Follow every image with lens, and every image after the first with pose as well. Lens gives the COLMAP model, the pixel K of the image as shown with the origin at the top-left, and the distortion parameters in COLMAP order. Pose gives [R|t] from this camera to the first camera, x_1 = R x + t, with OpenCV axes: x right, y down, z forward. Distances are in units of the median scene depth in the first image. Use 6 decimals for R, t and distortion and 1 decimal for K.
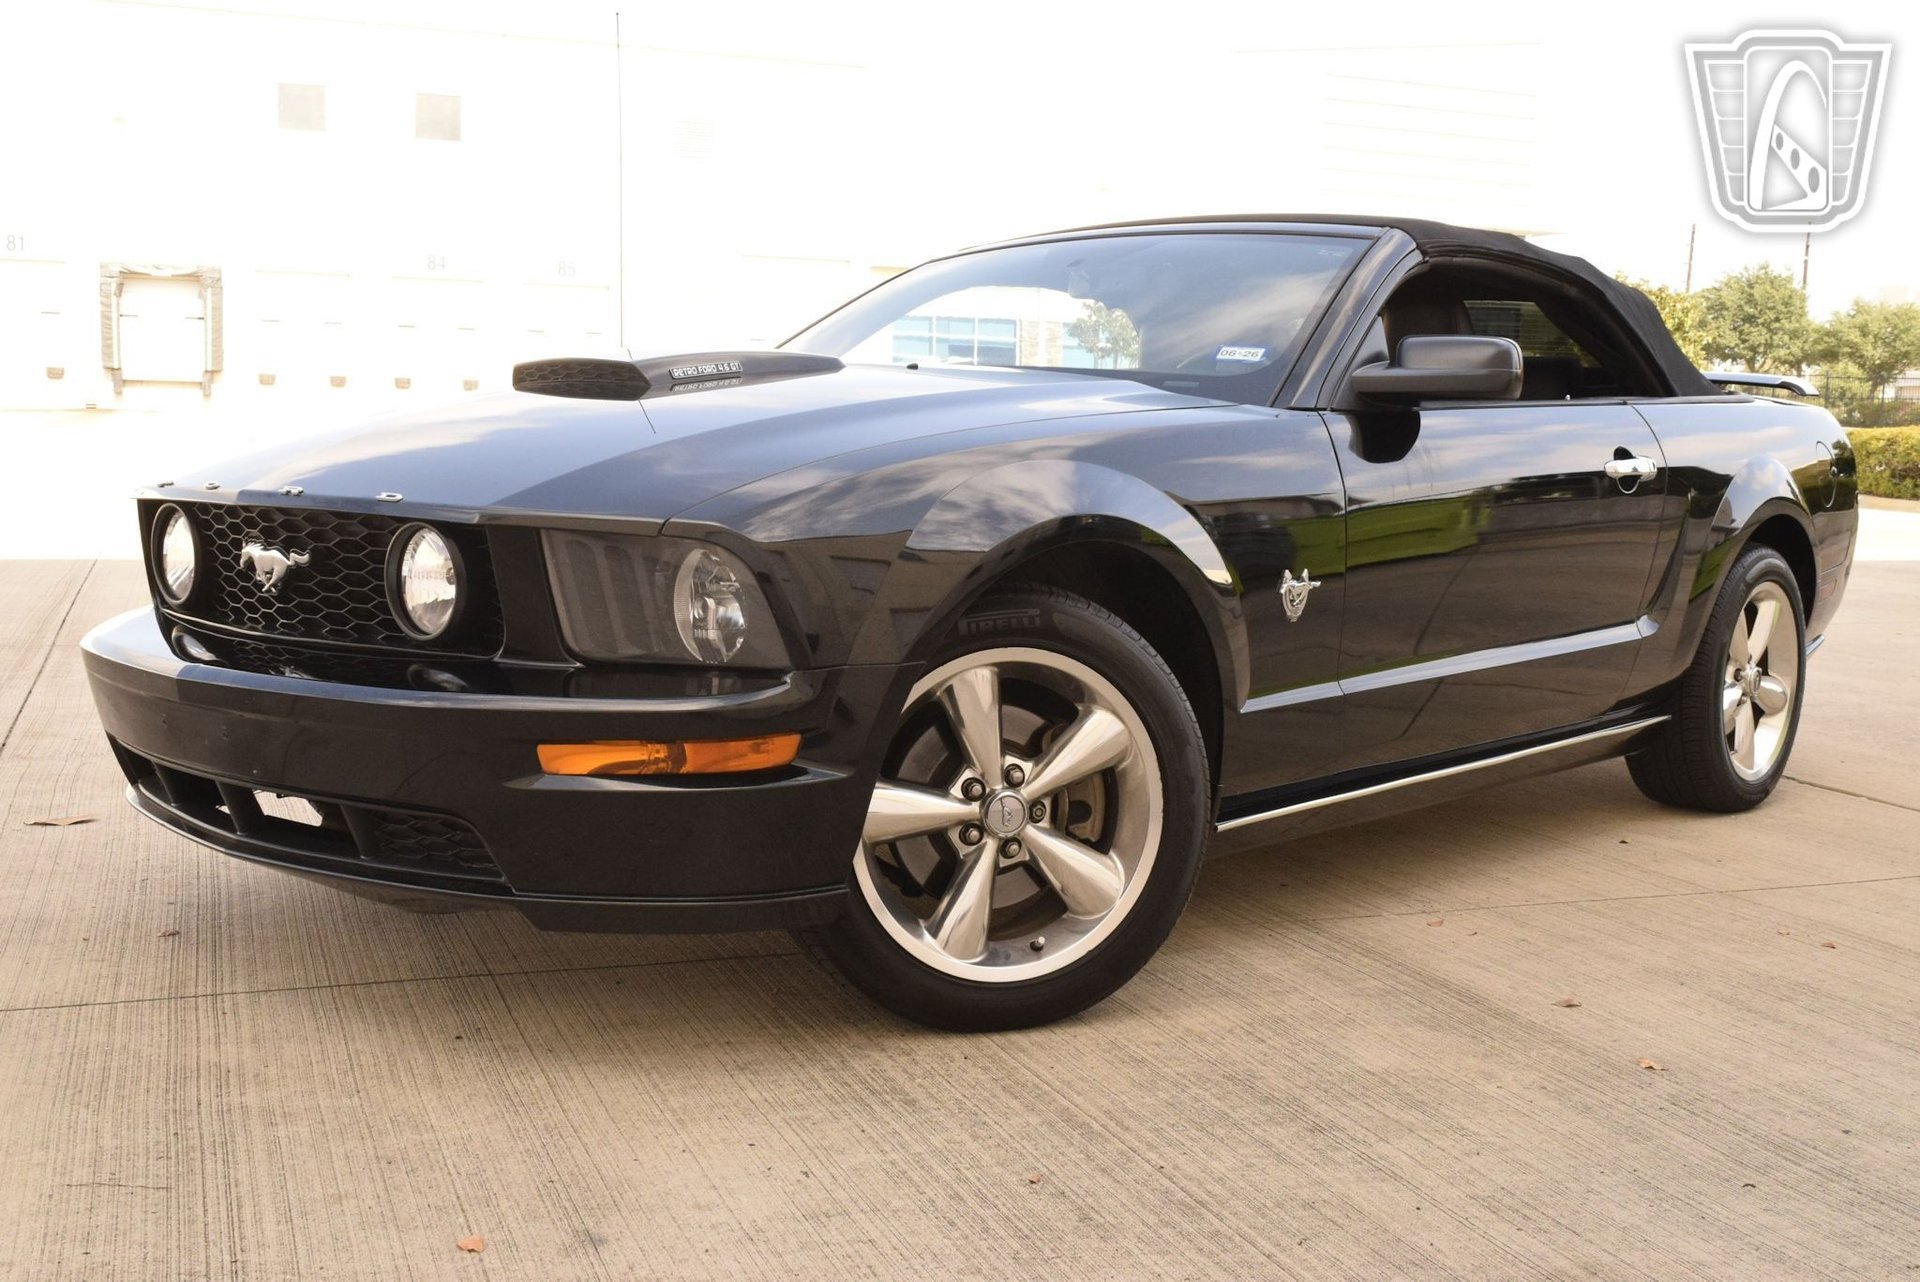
lens RADIAL K [[2048.3, 0, 975.1], [0, 2048.3, 640.9], [0, 0, 1]] dist [-0.027241, 0.000000]
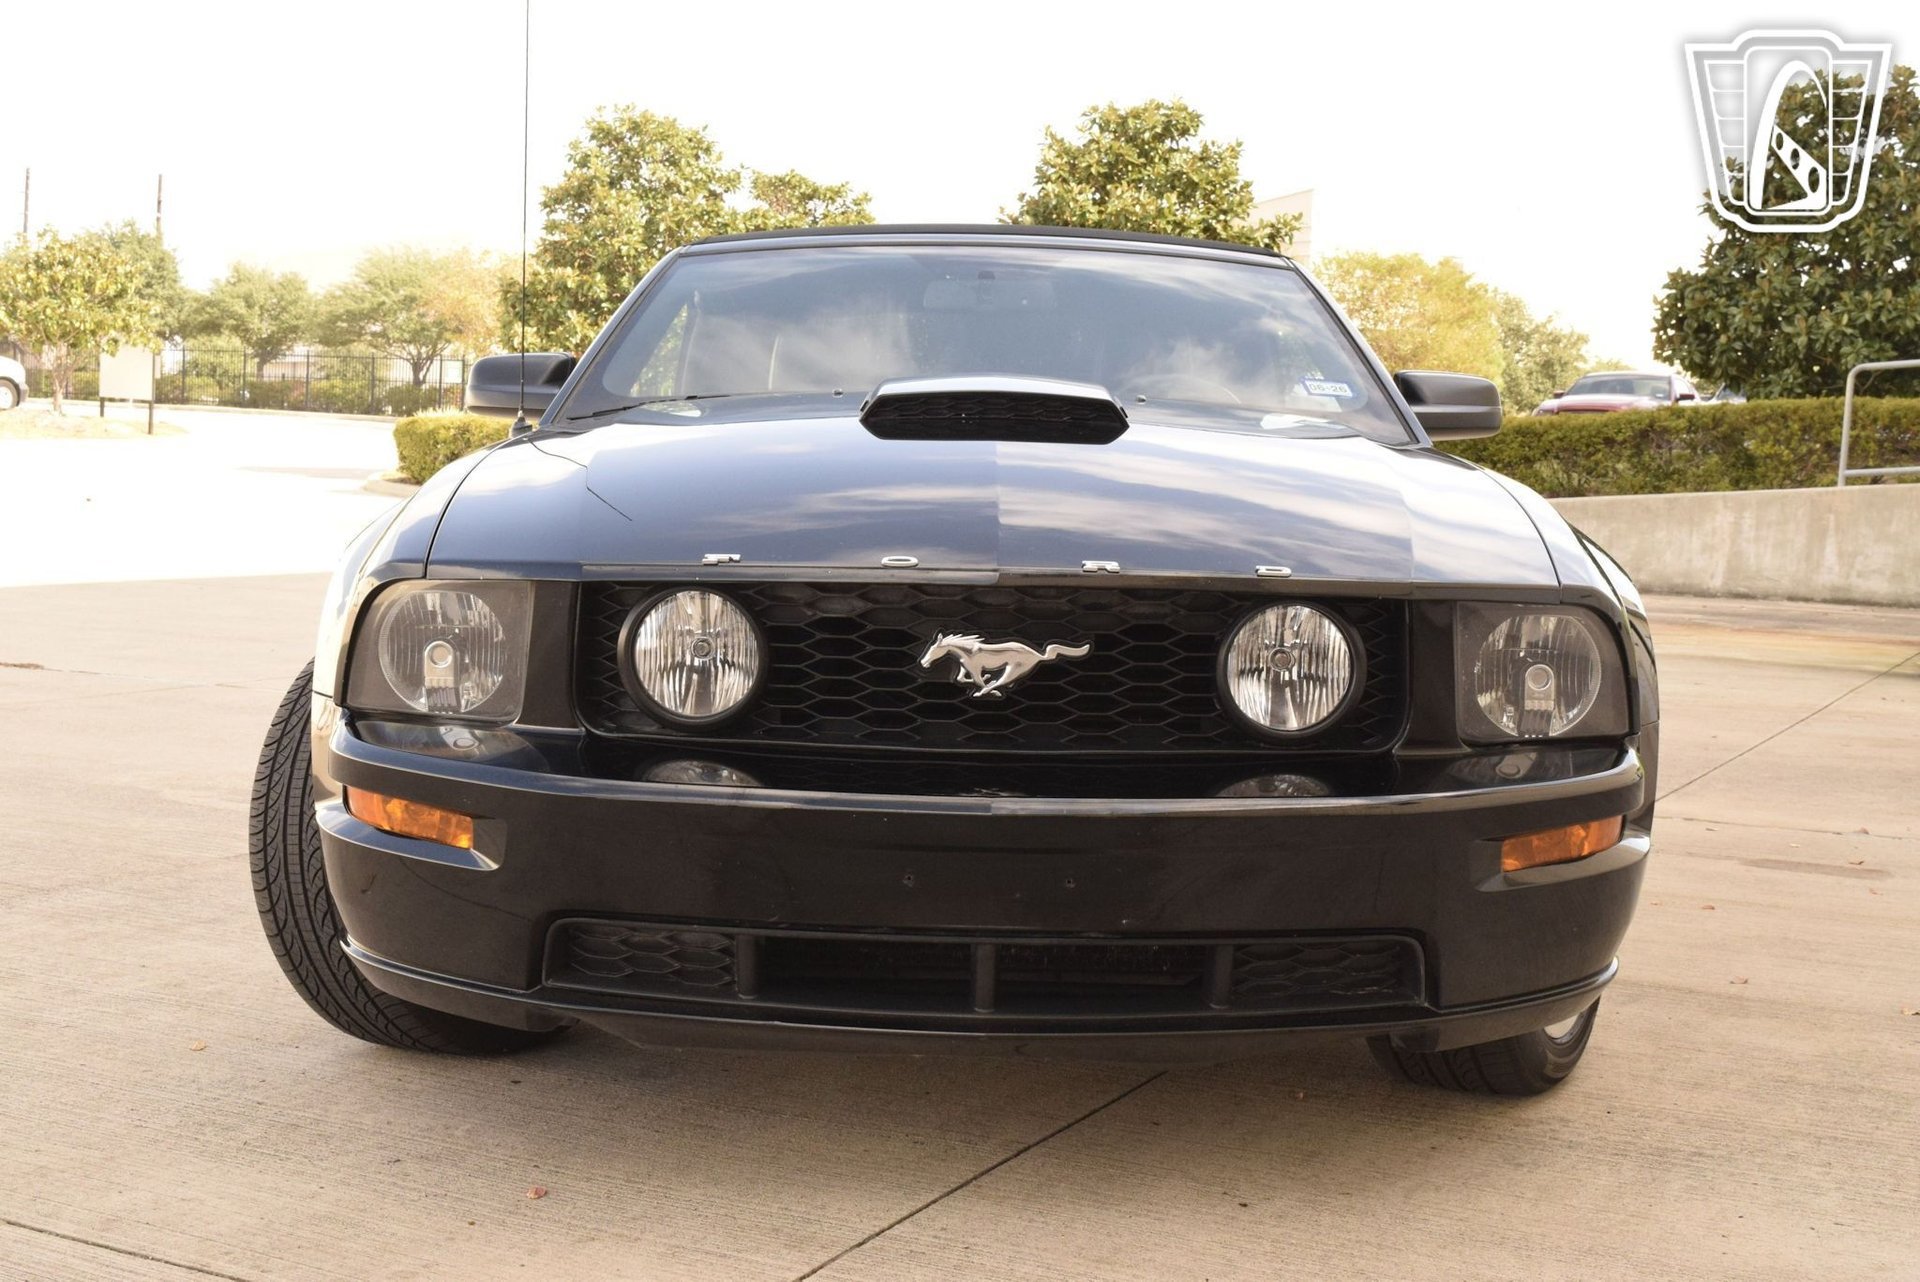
lens RADIAL K [[2370.8, 0, 985.5], [0, 2370.8, 619.1], [0, 0, 1]] dist [-0.030833, 0.000000]
pose [[0.743648, -0.049529, 0.666735, -0.937675], [0.058901, 0.998228, 0.008459, -0.060783], [-0.665972, 0.032981, 0.745247, 0.320197]]
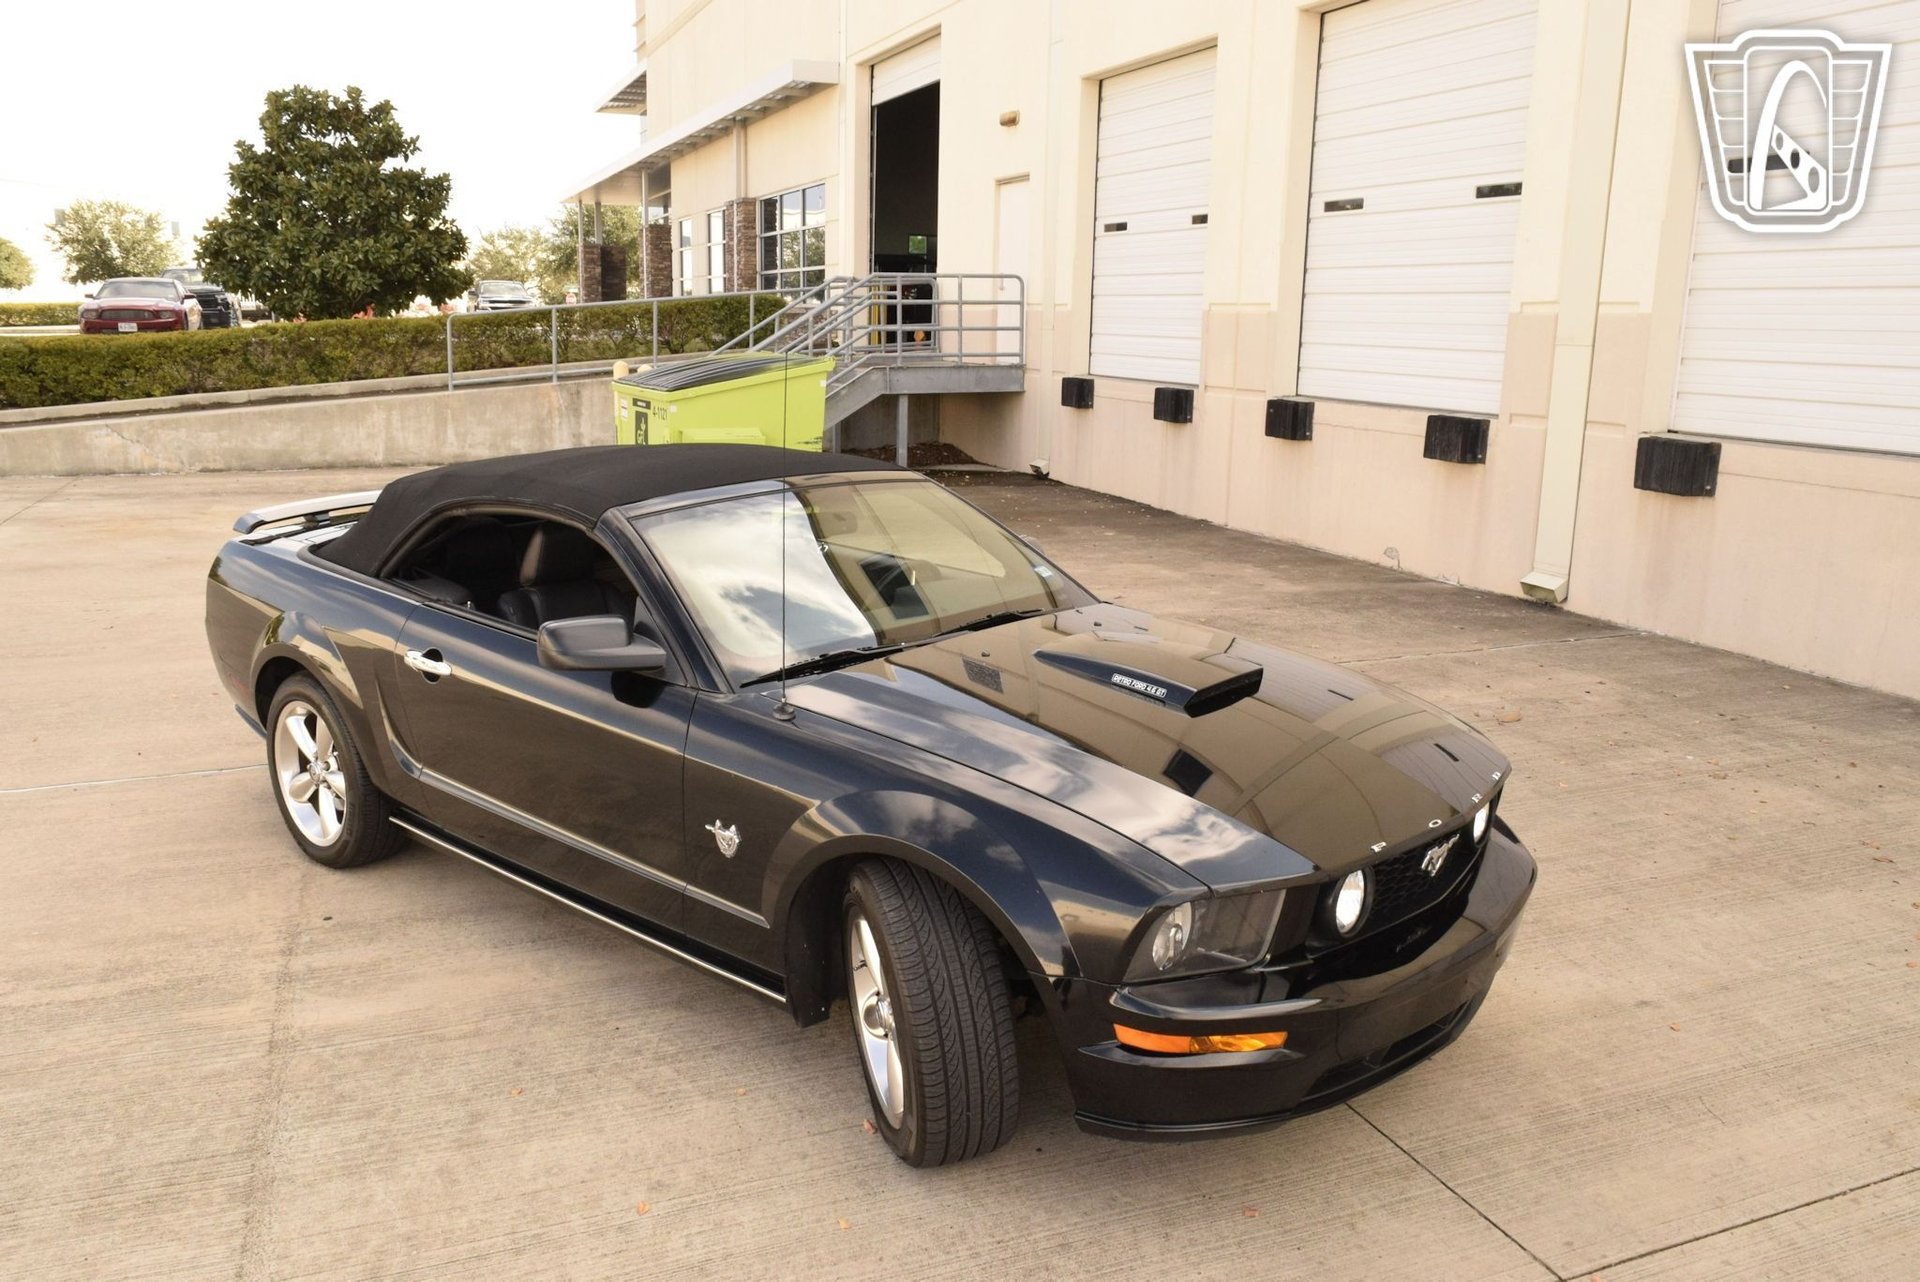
lens RADIAL K [[1459.8, 0, 959.9], [0, 1459.8, 646.3], [0, 0, 1]] dist [-0.013664, 0.002125]
pose [[-0.014094, -0.245760, 0.969228, -1.332184], [0.093668, 0.964737, 0.245984, -0.480508], [-0.995504, 0.094253, 0.009422, 1.309387]]
